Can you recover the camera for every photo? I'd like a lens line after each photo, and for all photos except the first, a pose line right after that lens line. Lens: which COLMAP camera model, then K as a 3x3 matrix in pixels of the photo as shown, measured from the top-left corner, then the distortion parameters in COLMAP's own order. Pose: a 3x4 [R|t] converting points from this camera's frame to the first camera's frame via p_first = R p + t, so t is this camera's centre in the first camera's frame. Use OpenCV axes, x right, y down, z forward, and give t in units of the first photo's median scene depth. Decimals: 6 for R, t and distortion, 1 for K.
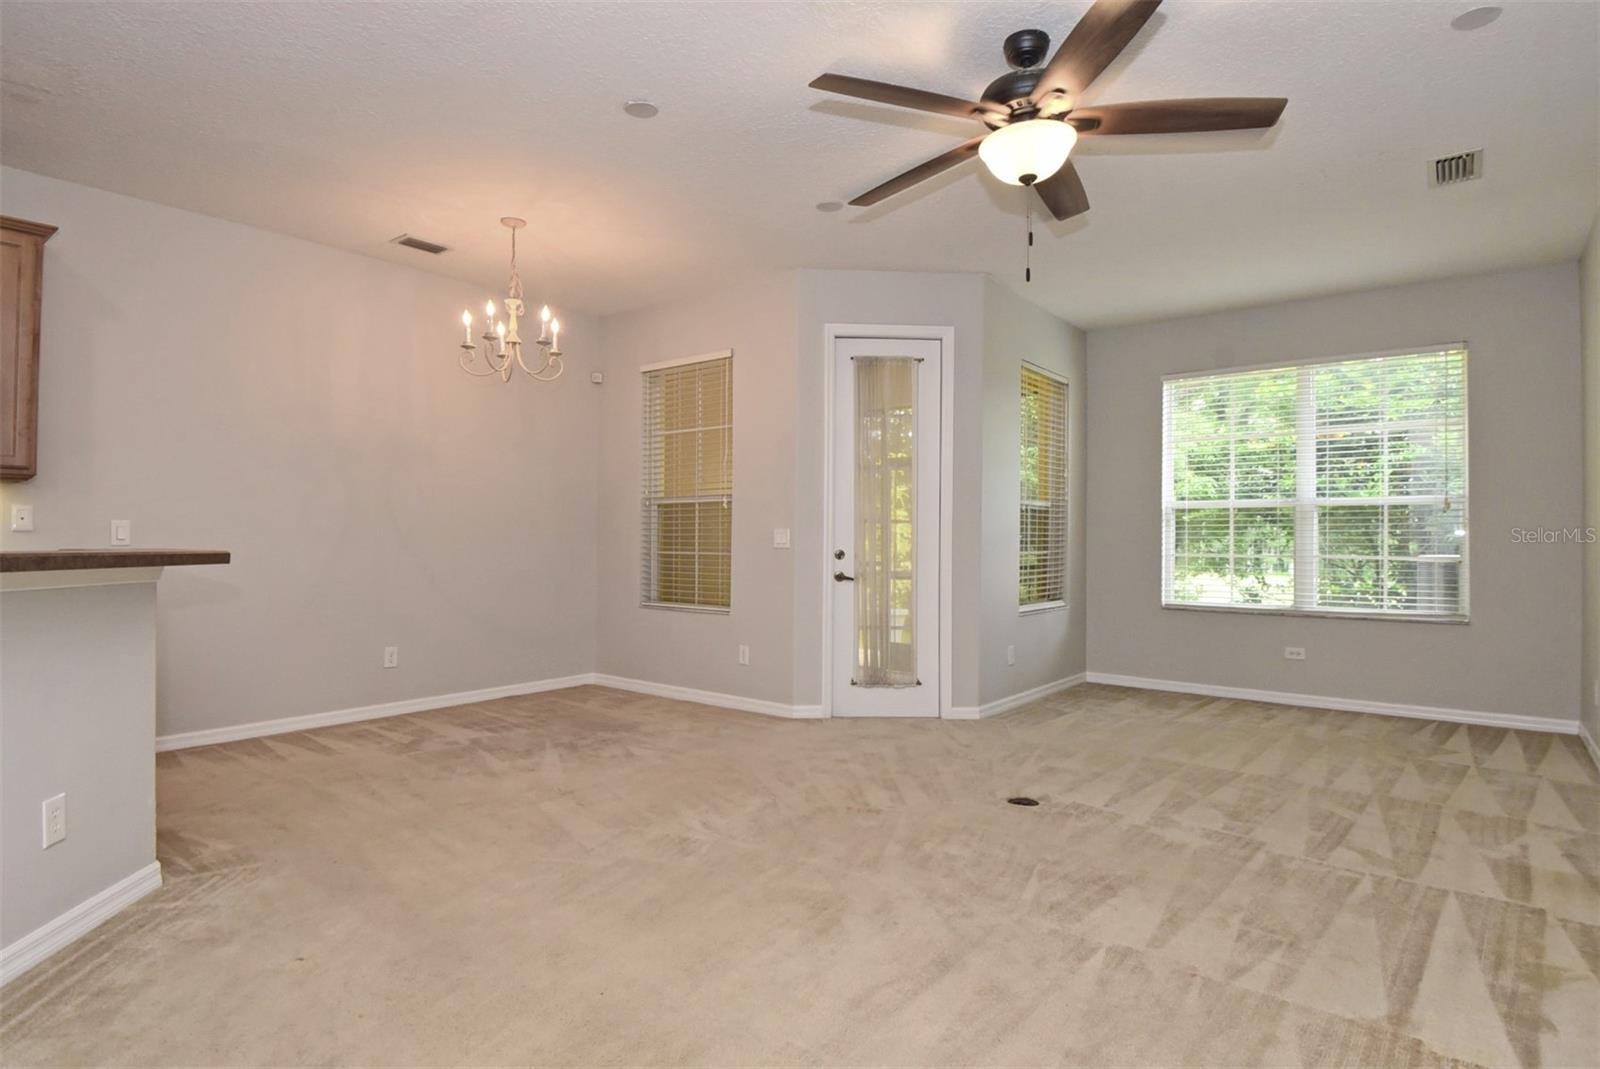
lens RADIAL K [[825.4, 0, 787.6], [0, 825.4, 533.0], [0, 0, 1]] dist [-0.019120, -0.006739]
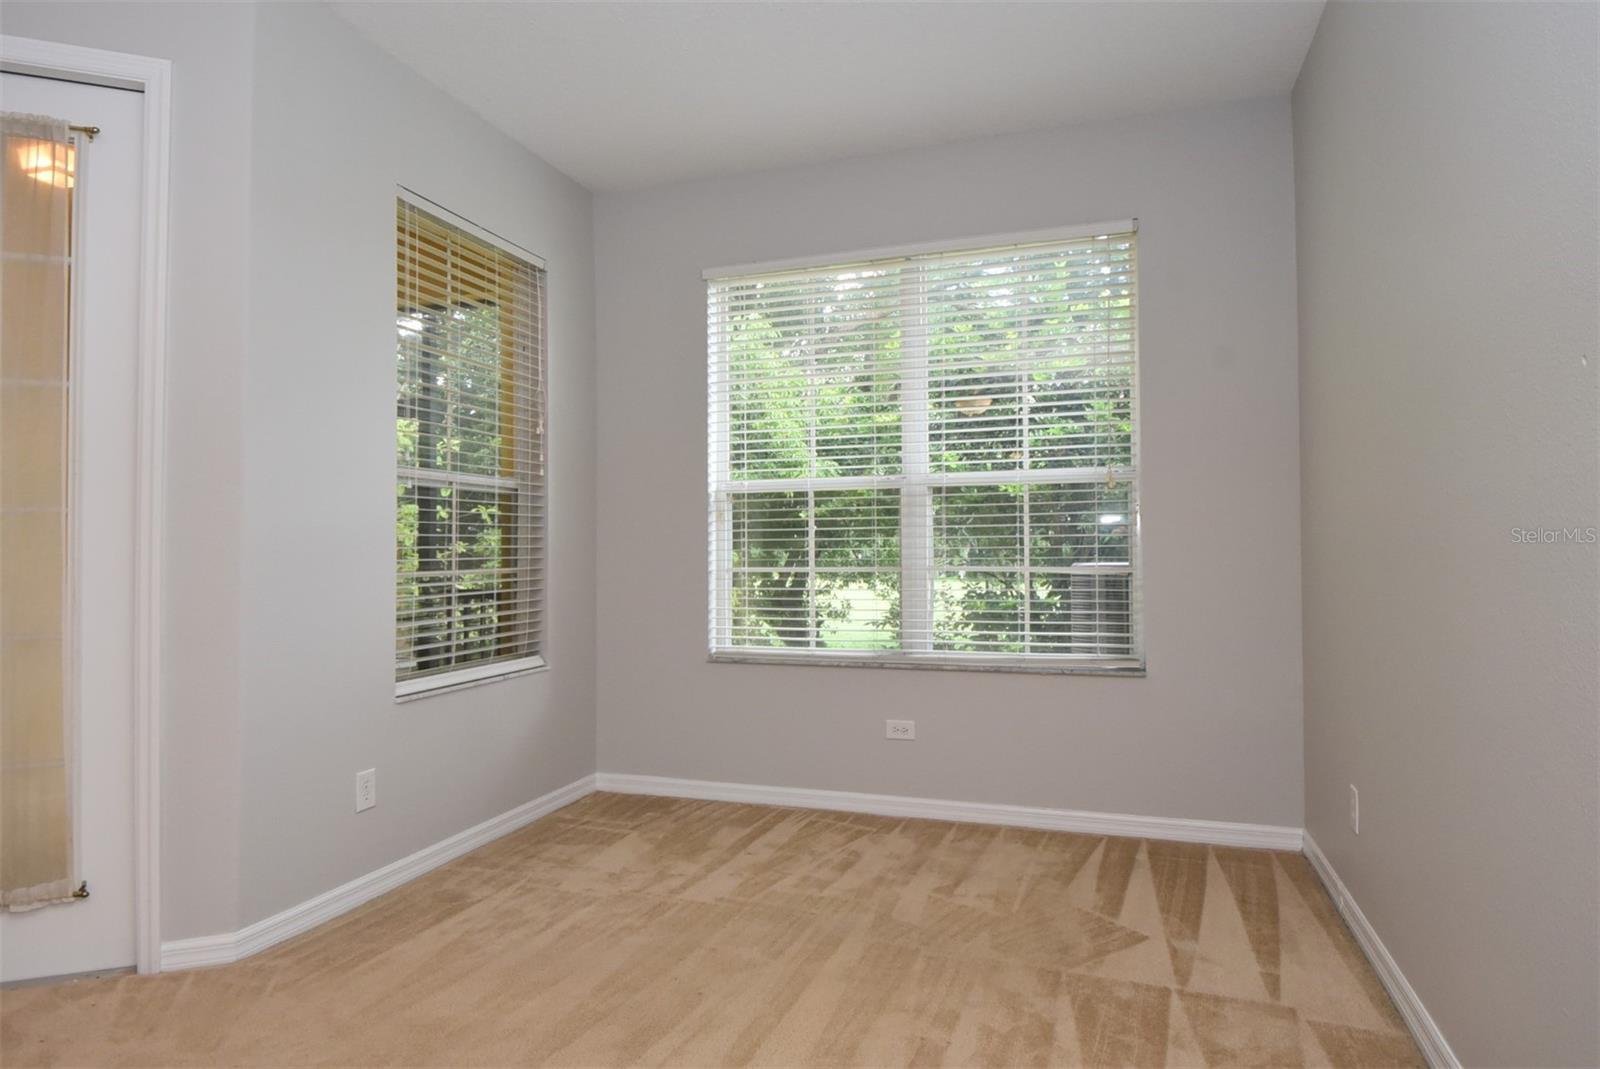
lens RADIAL K [[880.1, 0, 807.7], [0, 880.1, 531.7], [0, 0, 1]] dist [0.018259, -0.000241]
pose [[0.933052, -0.009059, 0.359628, 0.333904], [0.013053, 0.999877, -0.008679, 0.006149], [-0.359505, 0.012792, 0.933055, 0.429892]]
